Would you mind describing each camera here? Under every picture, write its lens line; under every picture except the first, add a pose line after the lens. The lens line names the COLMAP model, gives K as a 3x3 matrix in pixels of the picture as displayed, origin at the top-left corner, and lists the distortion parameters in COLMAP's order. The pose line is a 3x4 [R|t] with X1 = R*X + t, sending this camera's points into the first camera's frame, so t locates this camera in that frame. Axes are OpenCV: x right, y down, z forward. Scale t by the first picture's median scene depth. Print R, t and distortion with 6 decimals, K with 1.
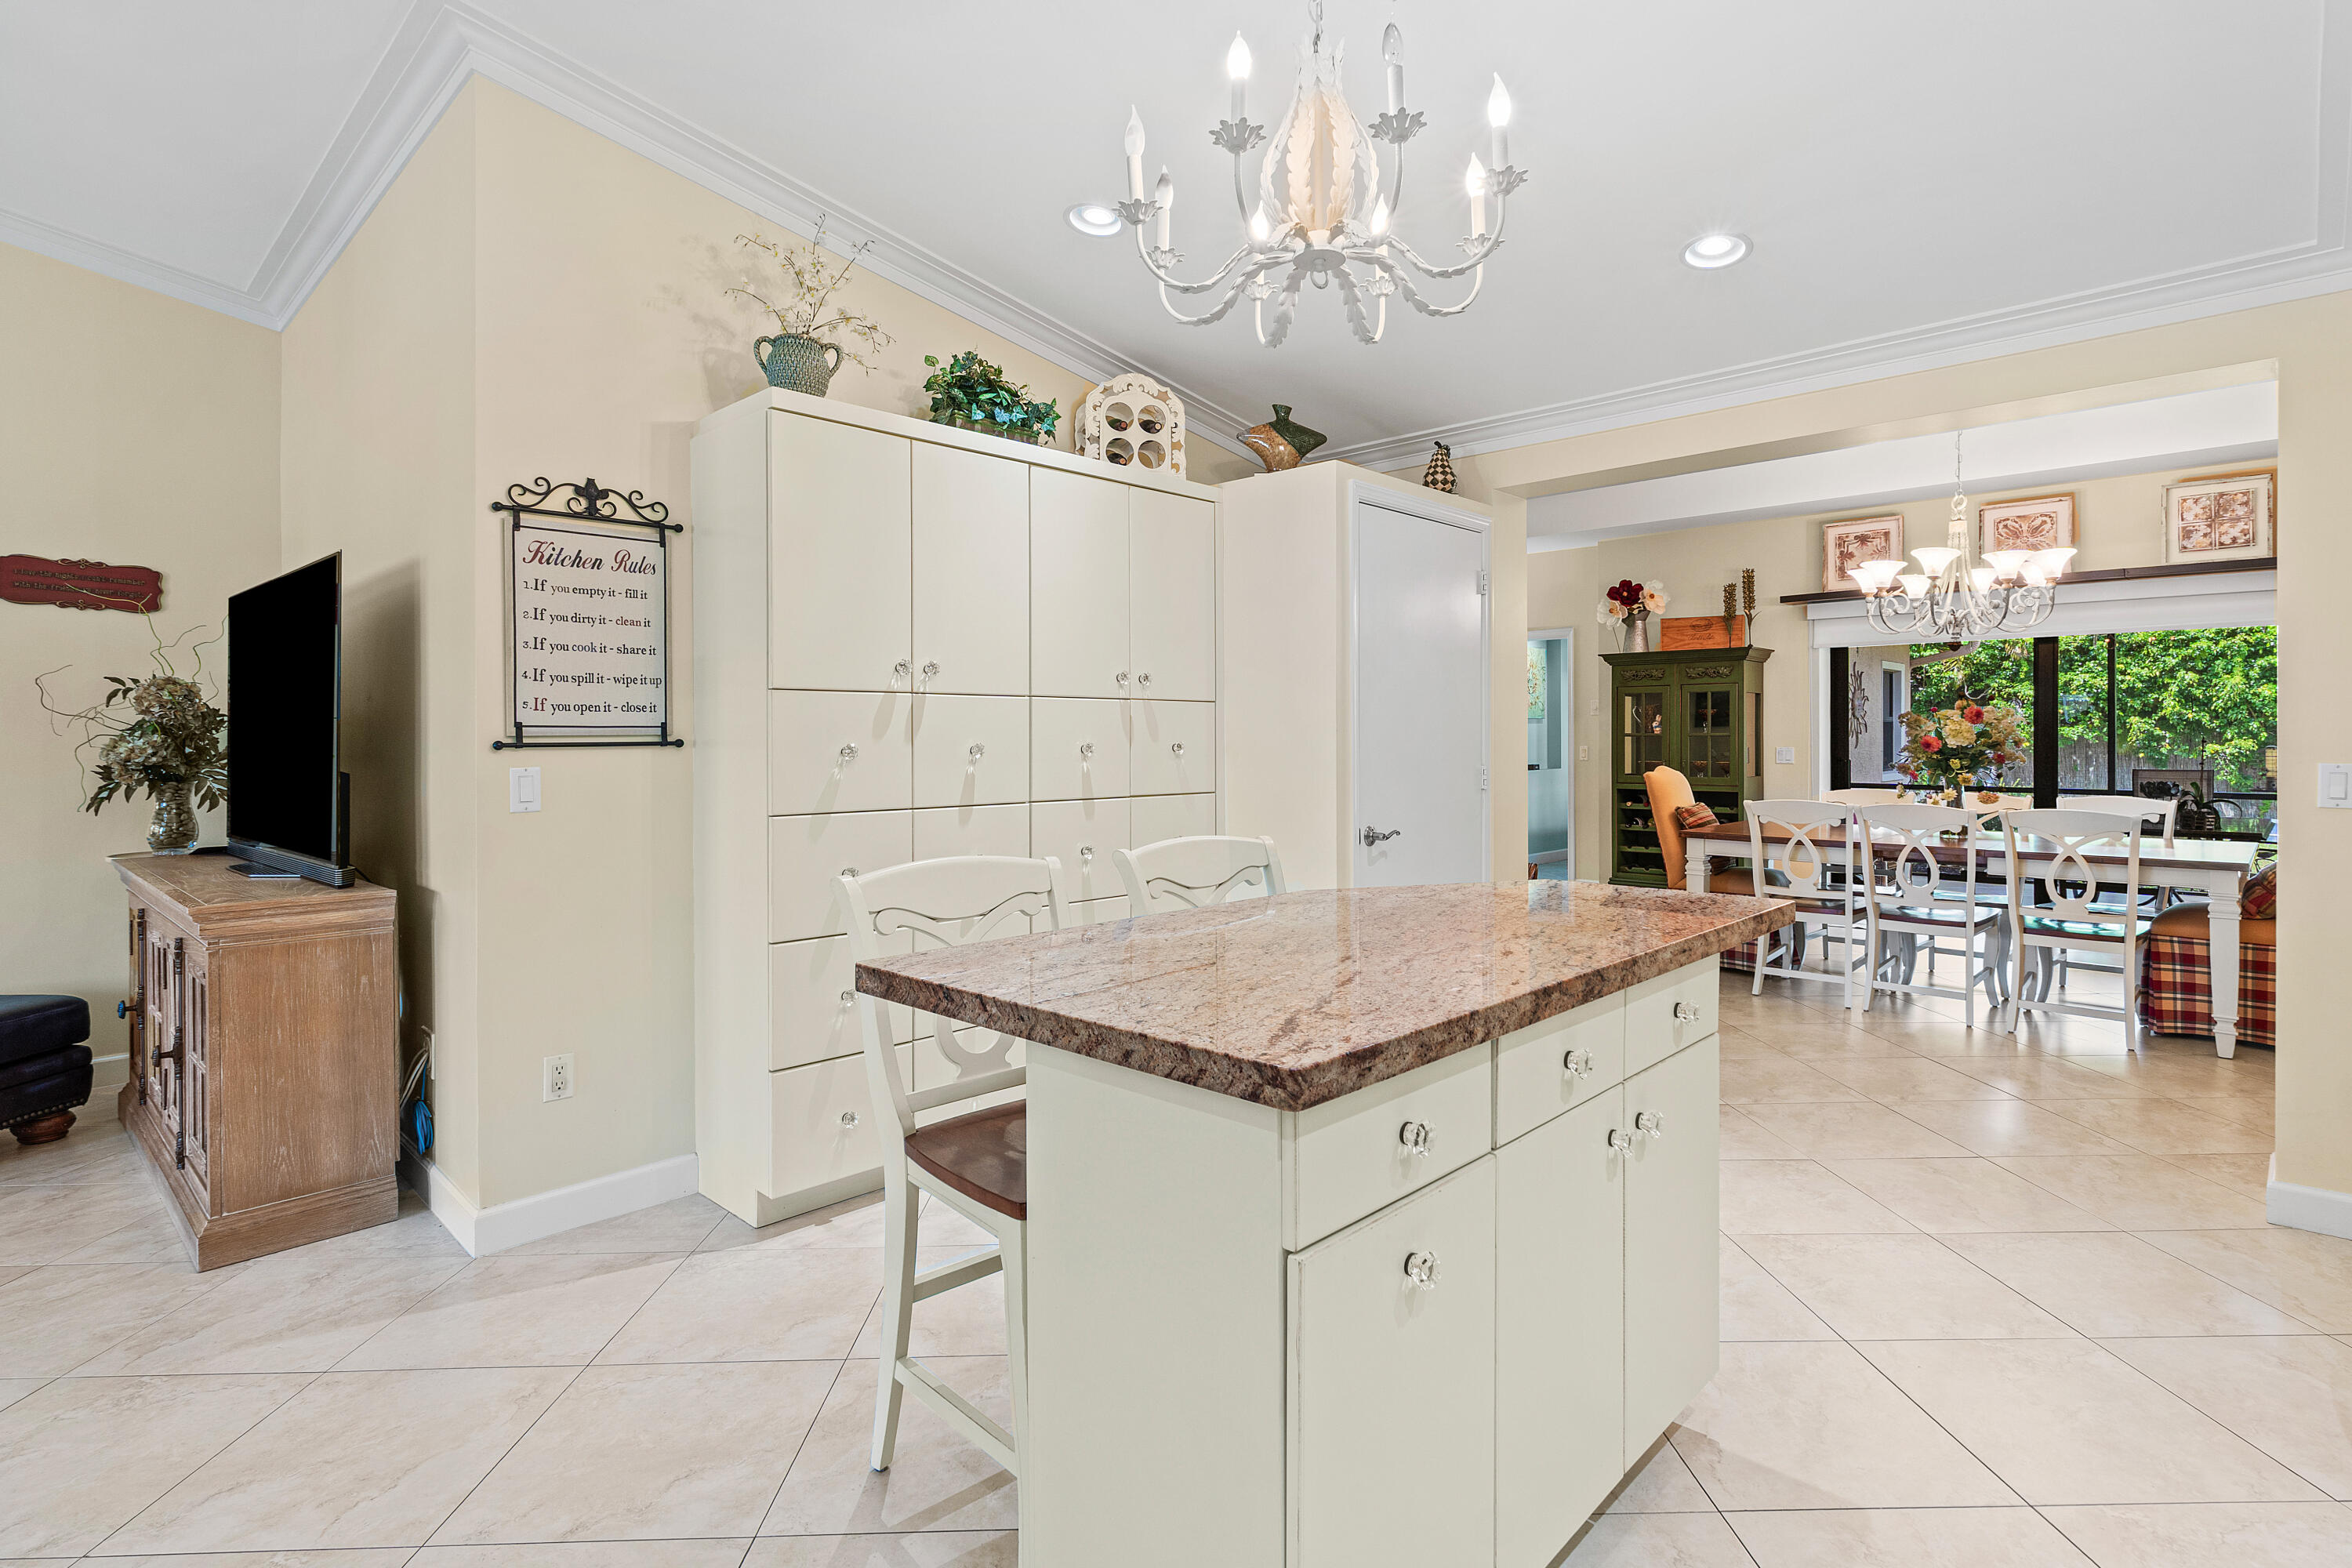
lens RADIAL K [[1157.8, 0, 1176.4], [0, 1157.8, 742.6], [0, 0, 1]] dist [-0.004871, 0.000679]
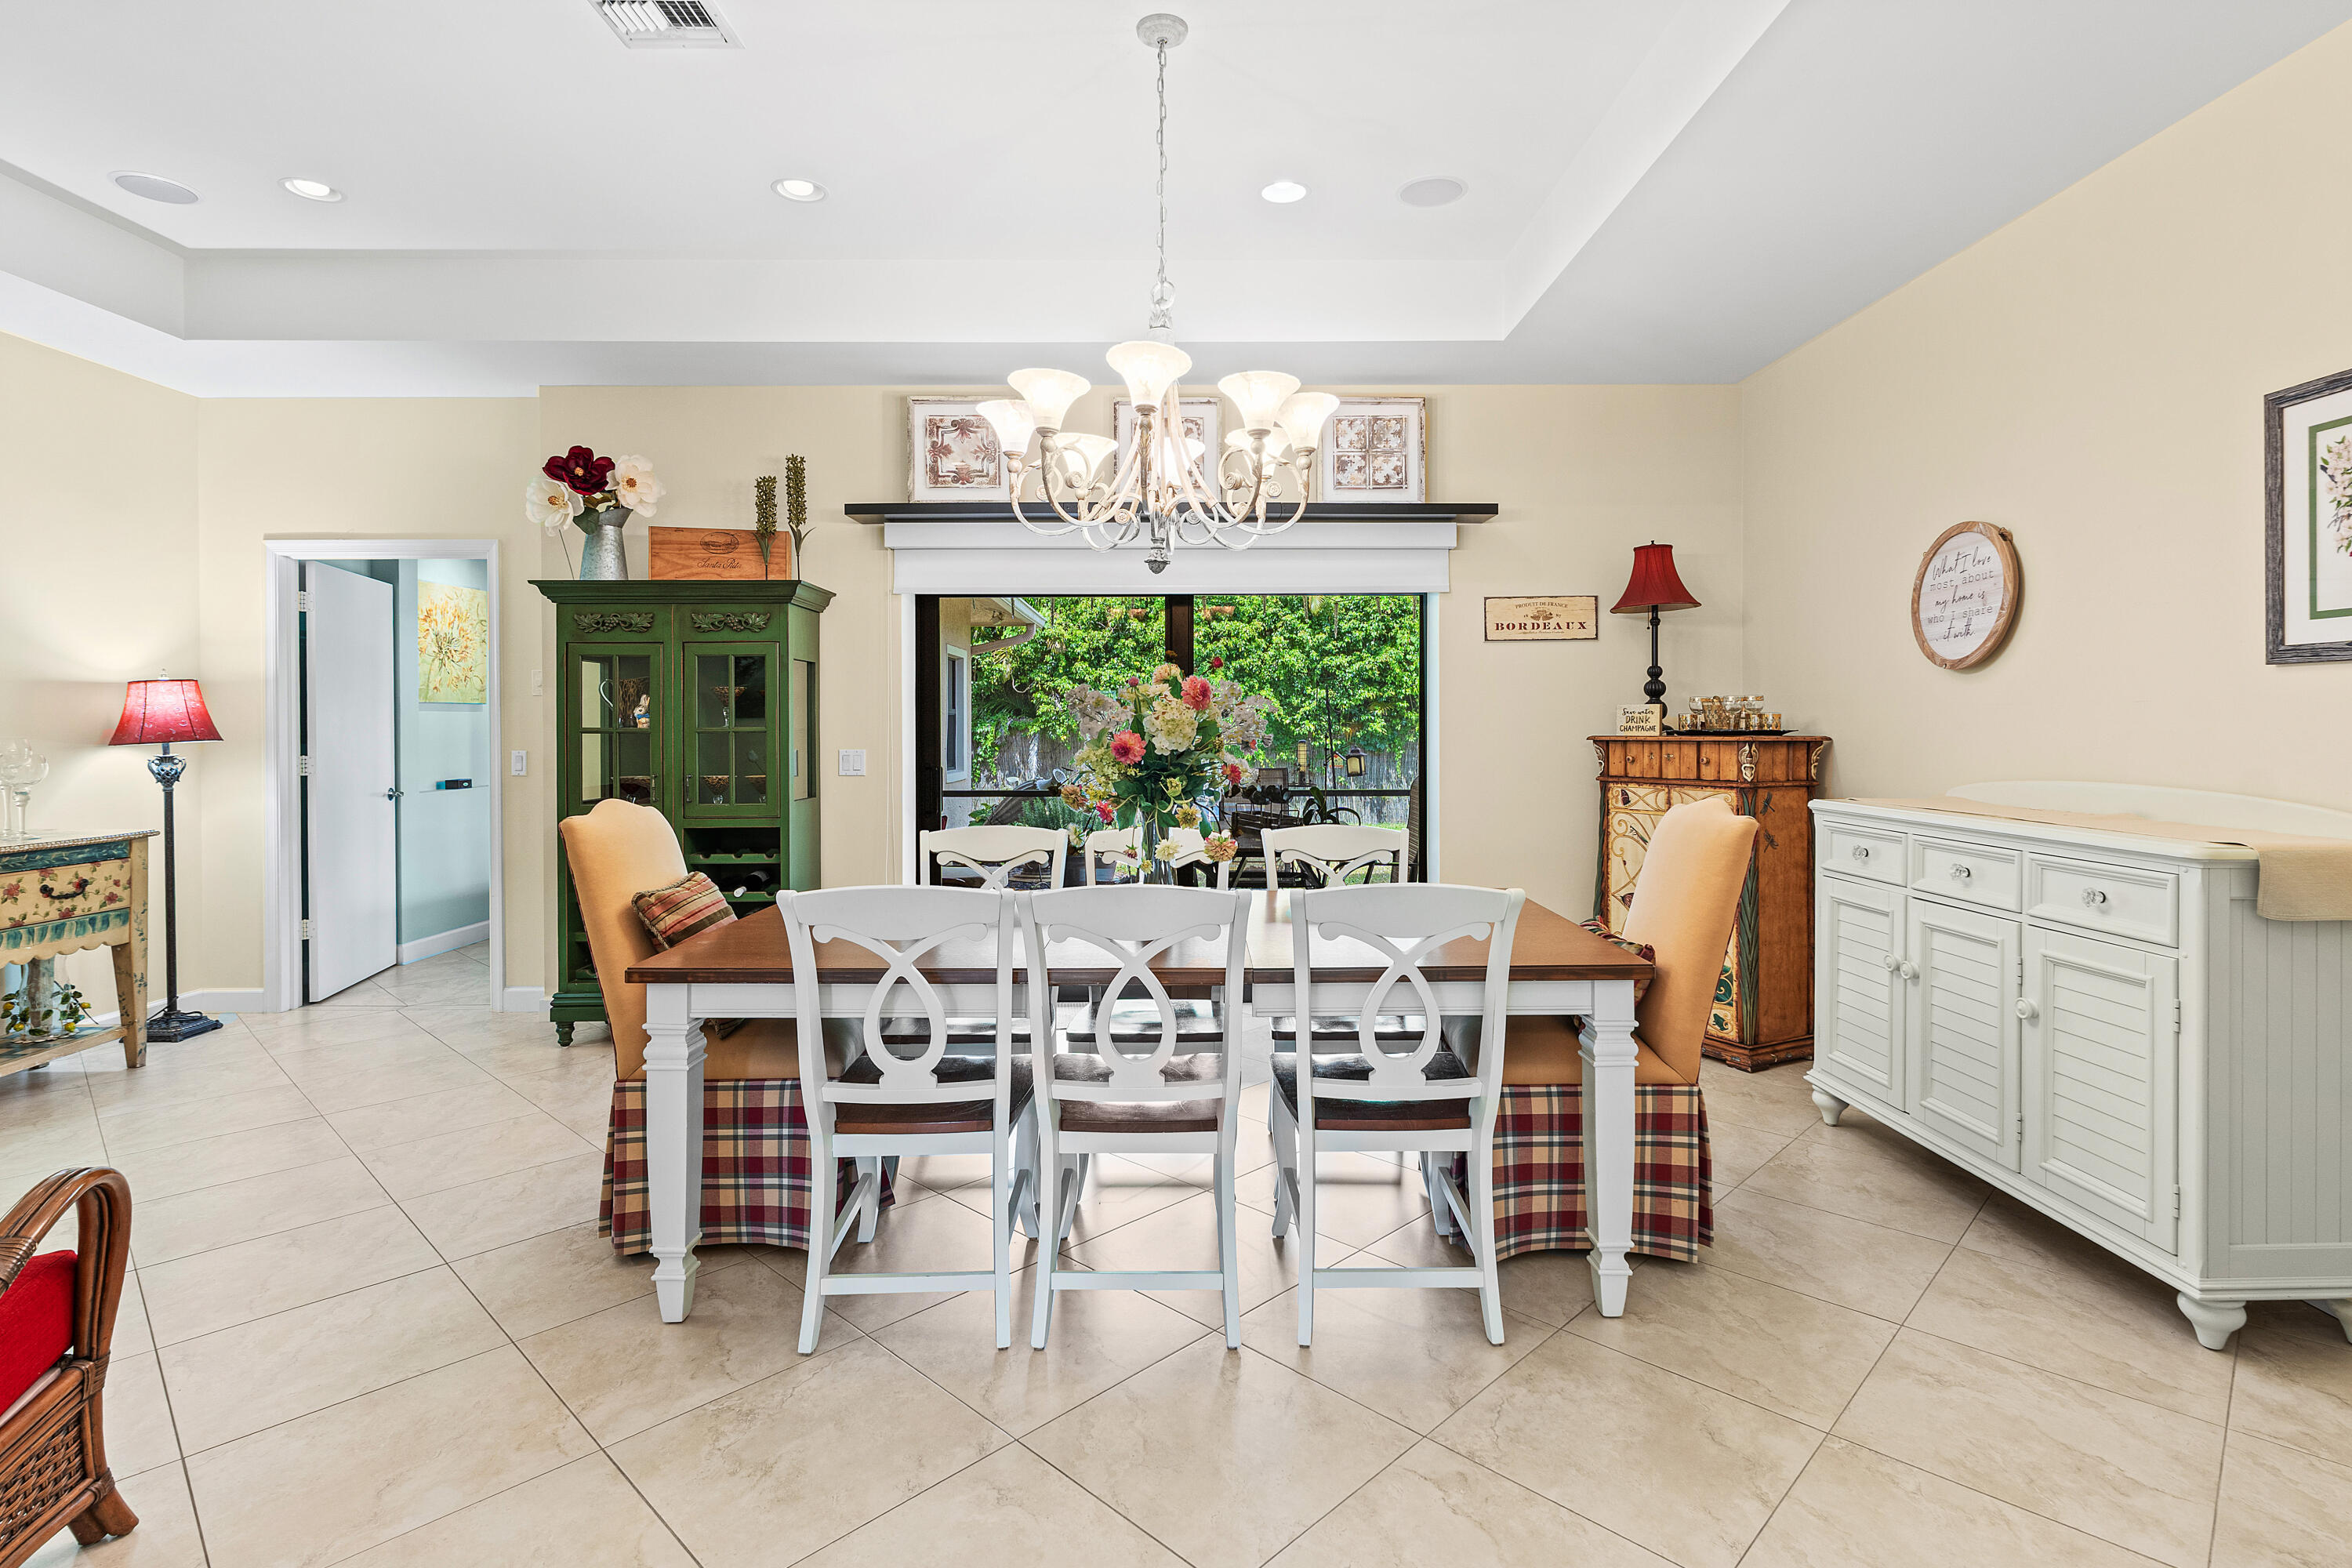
lens RADIAL K [[1163.7, 0, 1203.4], [0, 1163.7, 732.4], [0, 0, 1]] dist [0.001383, 0.000152]
pose [[0.705144, -0.003420, 0.709056, 0.224911], [0.006280, 0.999979, -0.001421, -0.003312], [-0.709036, 0.005455, 0.705151, 0.443631]]
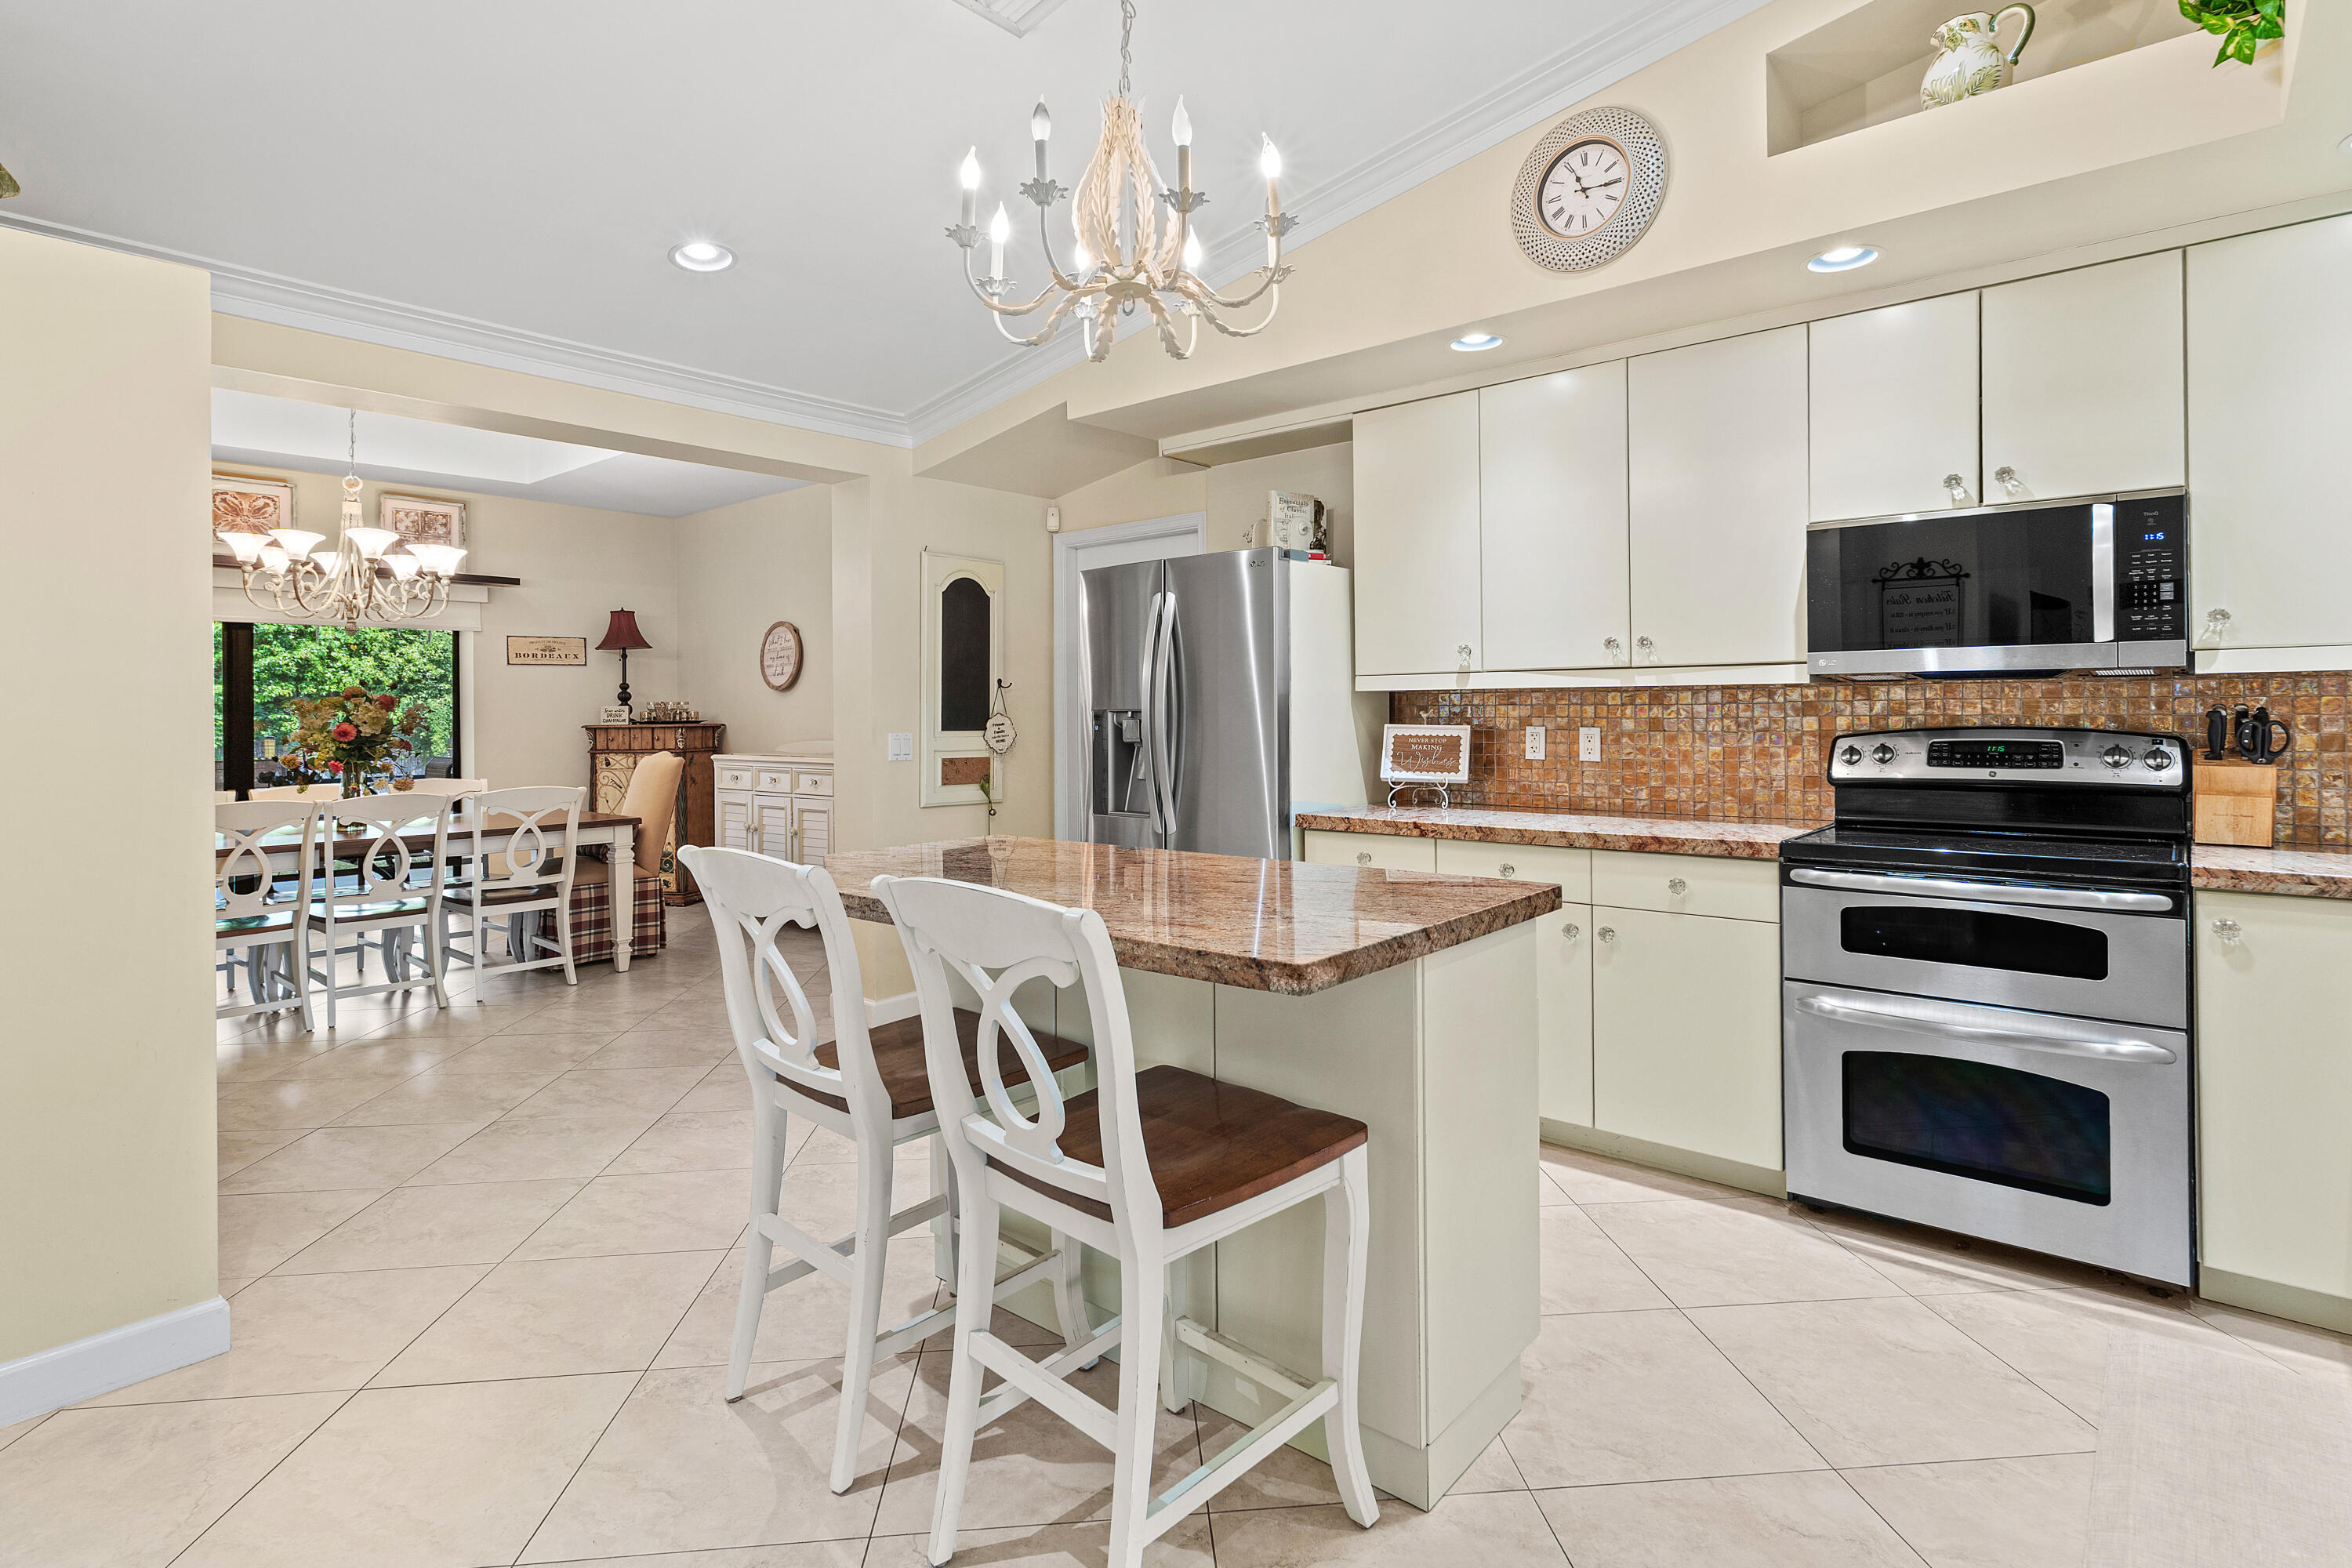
lens RADIAL K [[1179.0, 0, 1207.0], [0, 1179.0, 703.4], [0, 0, 1]] dist [0.017043, -0.000524]
pose [[-0.072237, 0.010584, 0.997331, -0.269436], [0.020704, 0.999744, -0.009110, 0.000441], [-0.997173, 0.019991, -0.072437, 0.264259]]
